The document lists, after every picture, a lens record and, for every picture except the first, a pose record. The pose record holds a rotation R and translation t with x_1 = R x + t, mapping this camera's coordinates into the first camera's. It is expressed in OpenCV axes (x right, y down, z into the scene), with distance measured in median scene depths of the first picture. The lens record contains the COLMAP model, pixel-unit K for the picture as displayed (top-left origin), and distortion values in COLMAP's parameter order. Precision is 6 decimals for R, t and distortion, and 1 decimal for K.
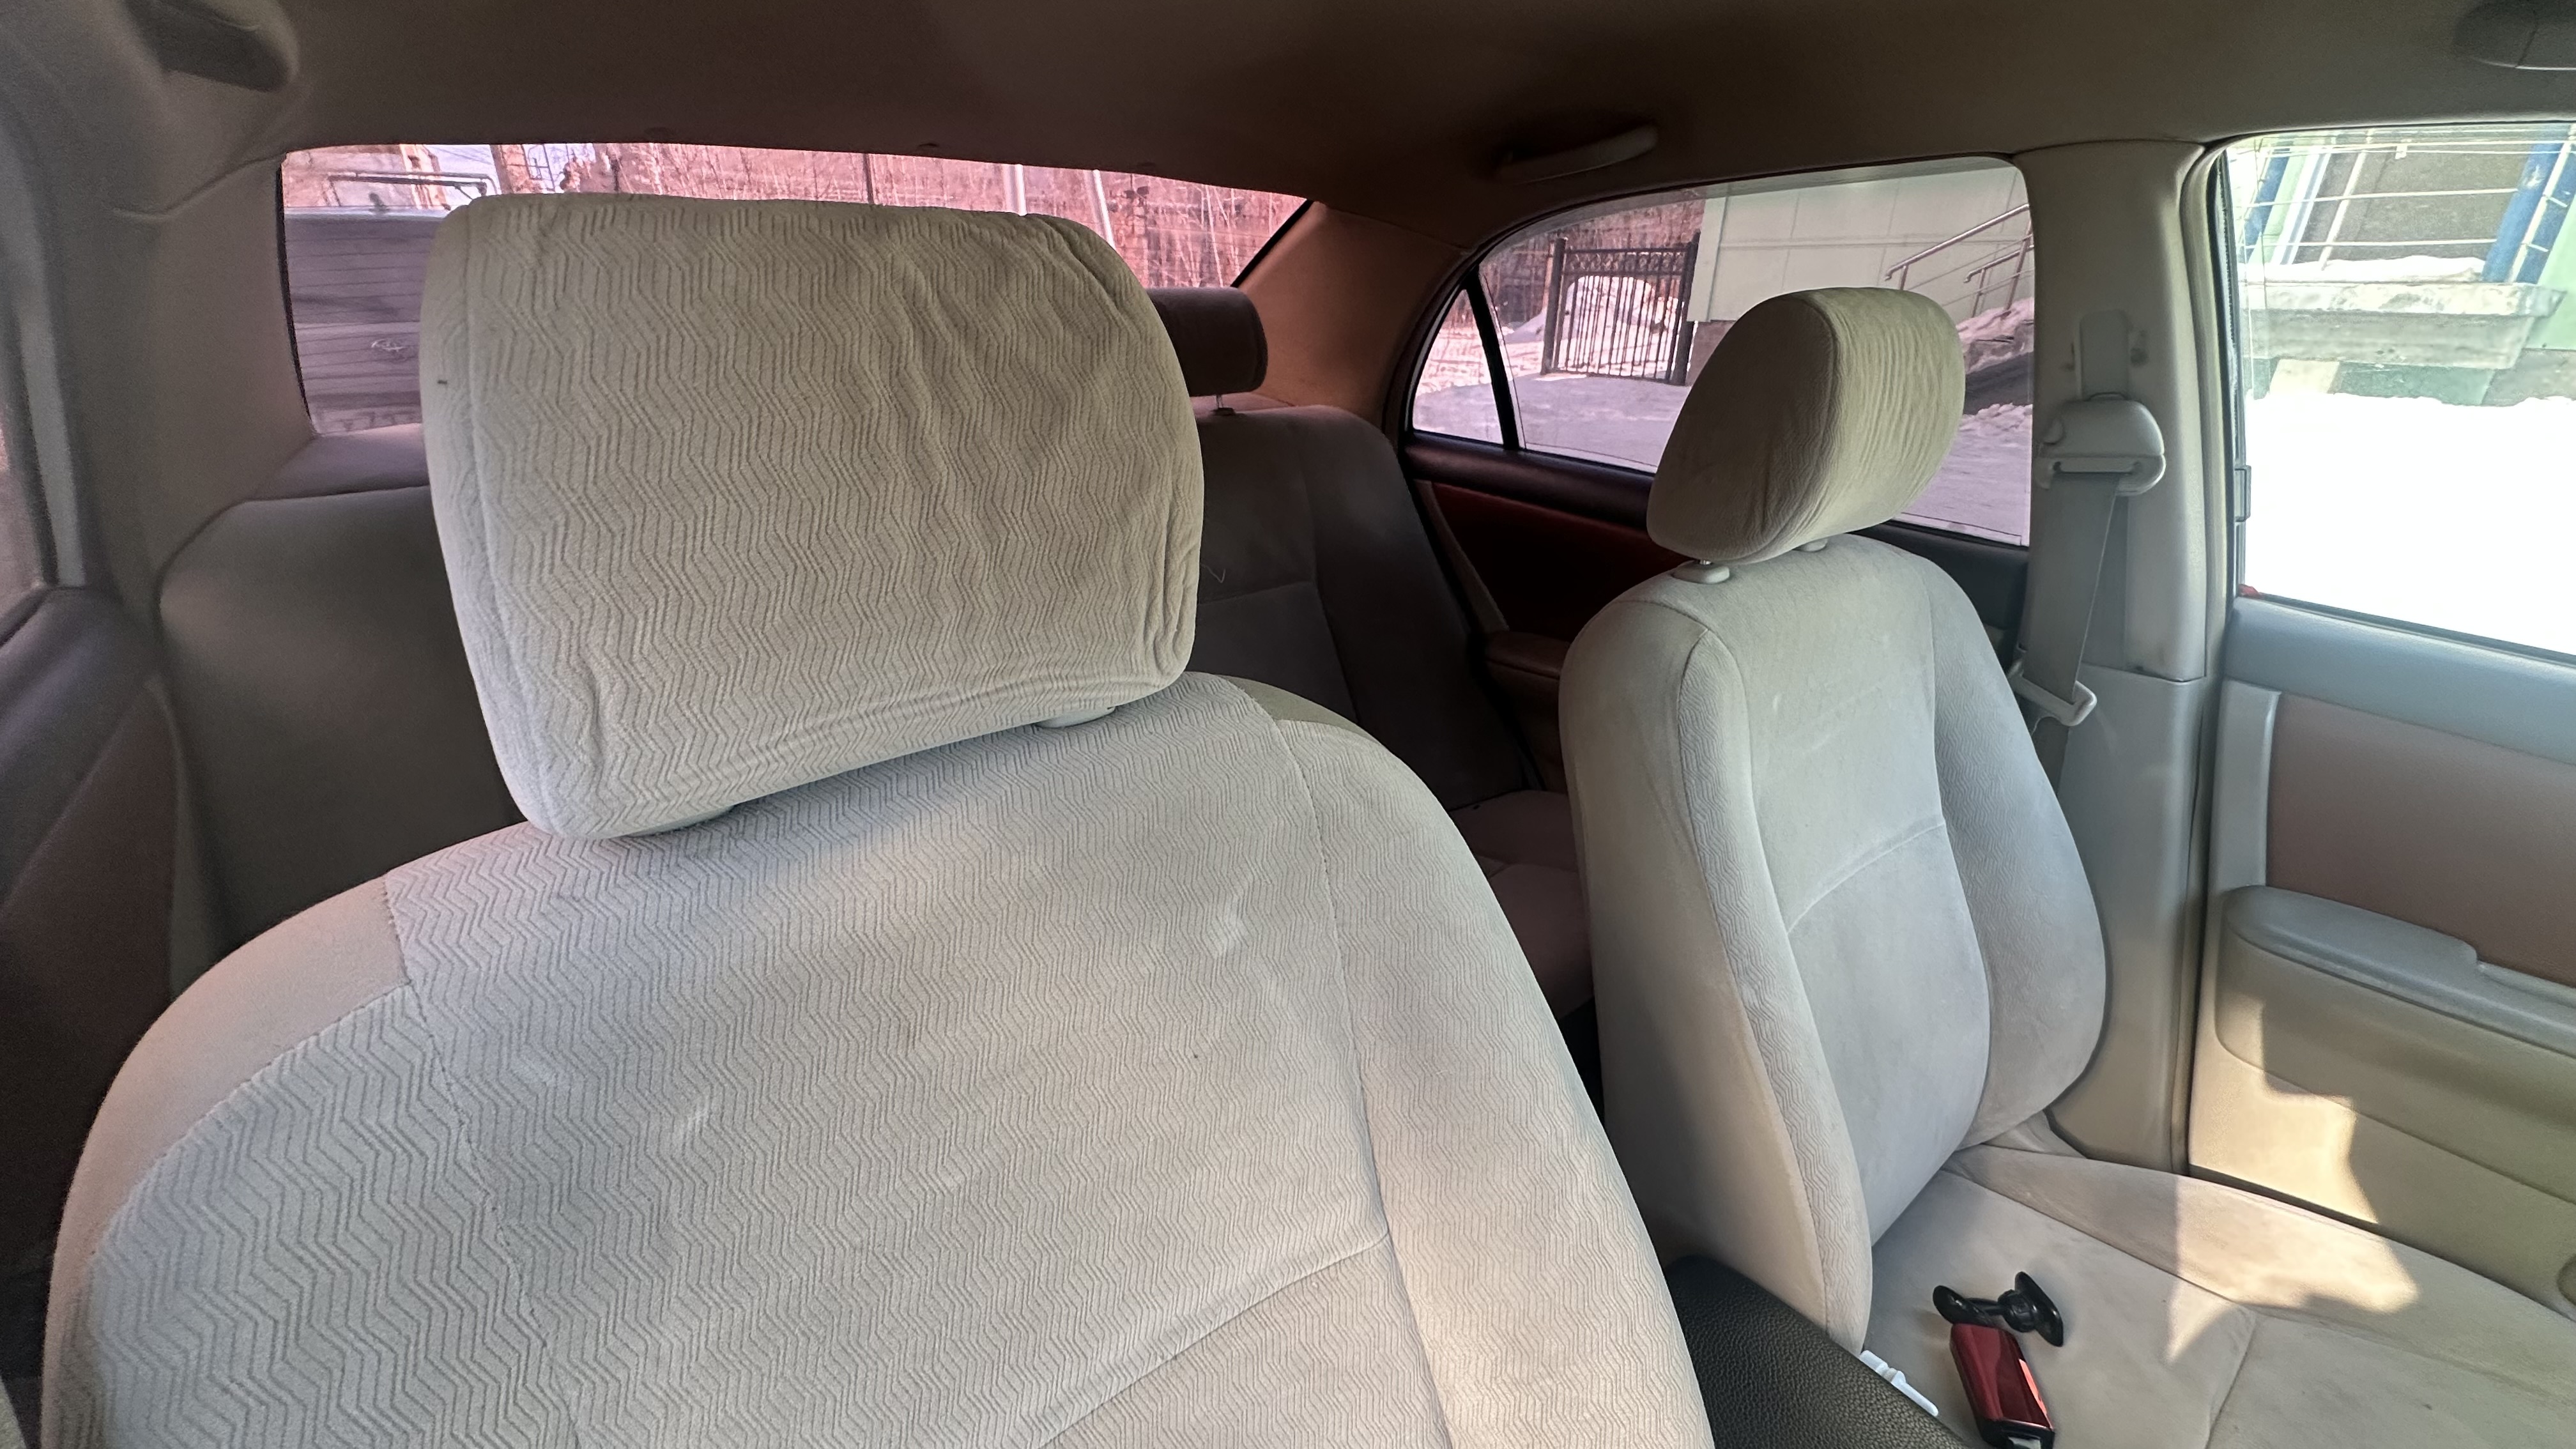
lens RADIAL K [[1025.7, 0, 1284.8], [0, 1025.7, 716.6], [0, 0, 1]] dist [-0.002707, 0.000618]
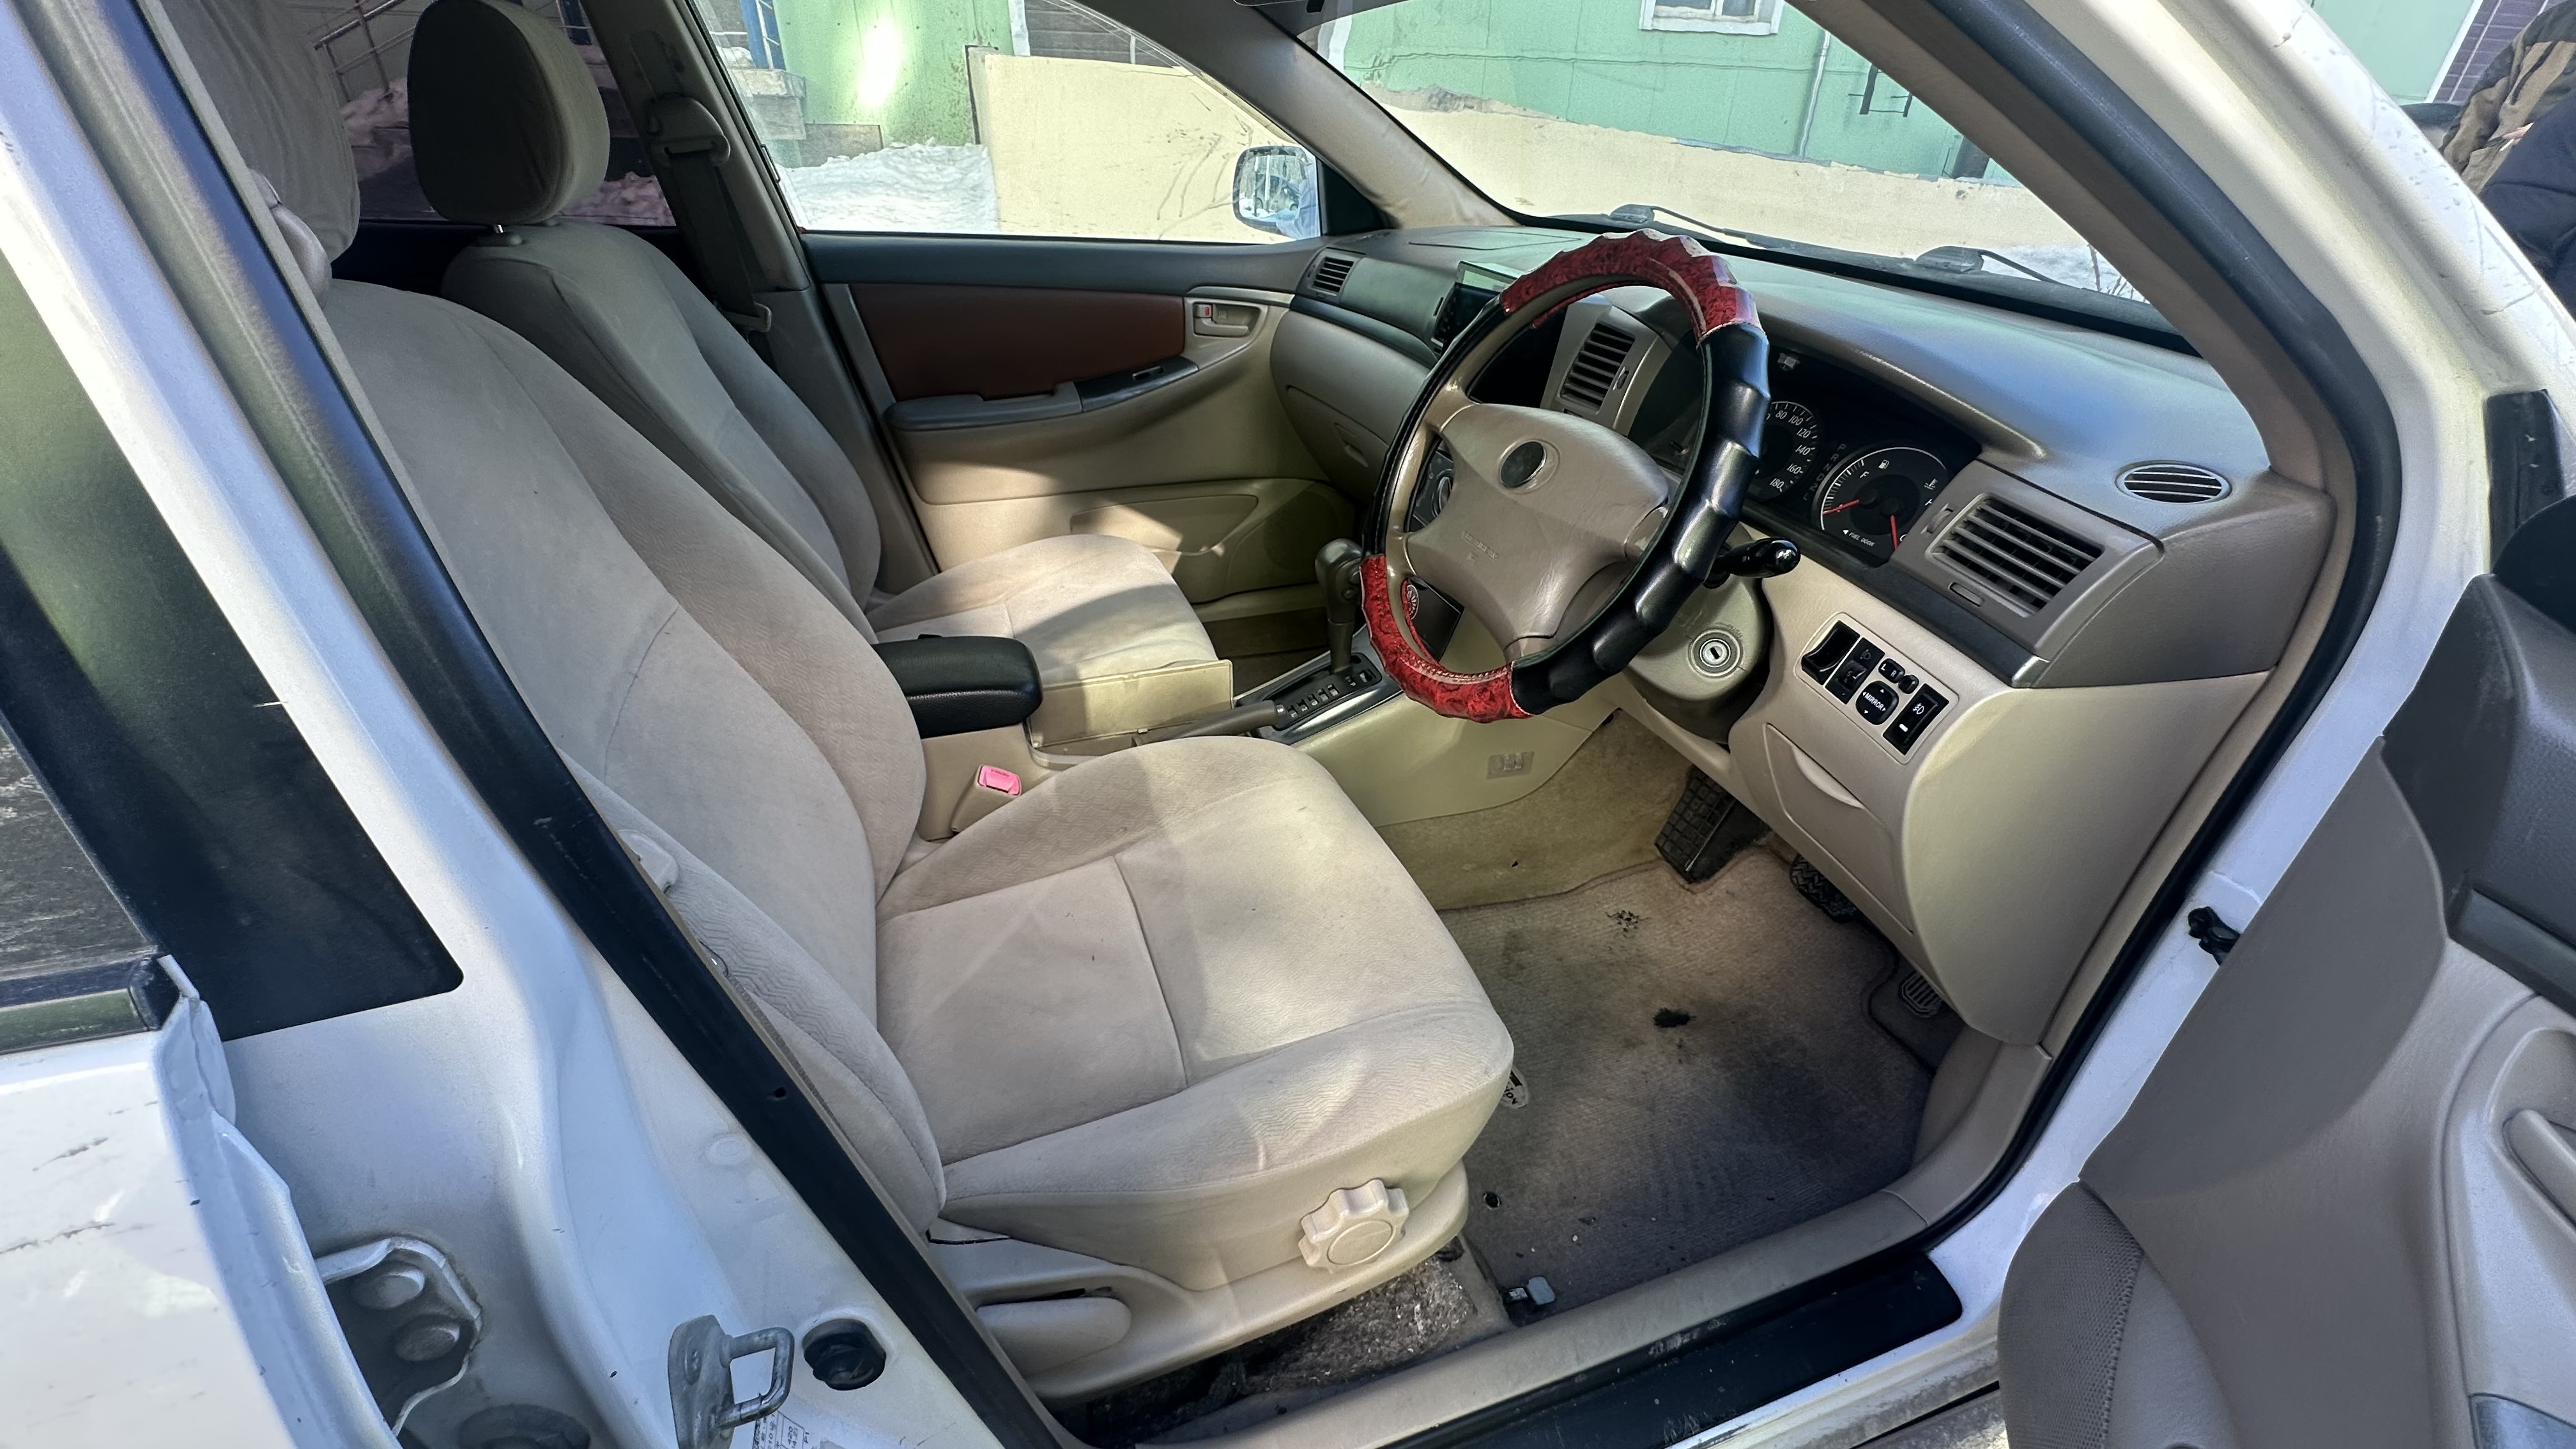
lens RADIAL K [[1025.7, 0, 1284.8], [0, 1025.7, 716.6], [0, 0, 1]] dist [-0.002707, 0.000618]
pose [[0.317064, -0.494549, 0.809254, -0.535256], [0.365658, 0.851054, 0.376830, 0.207968], [-0.875080, 0.176431, 0.450675, -0.289109]]
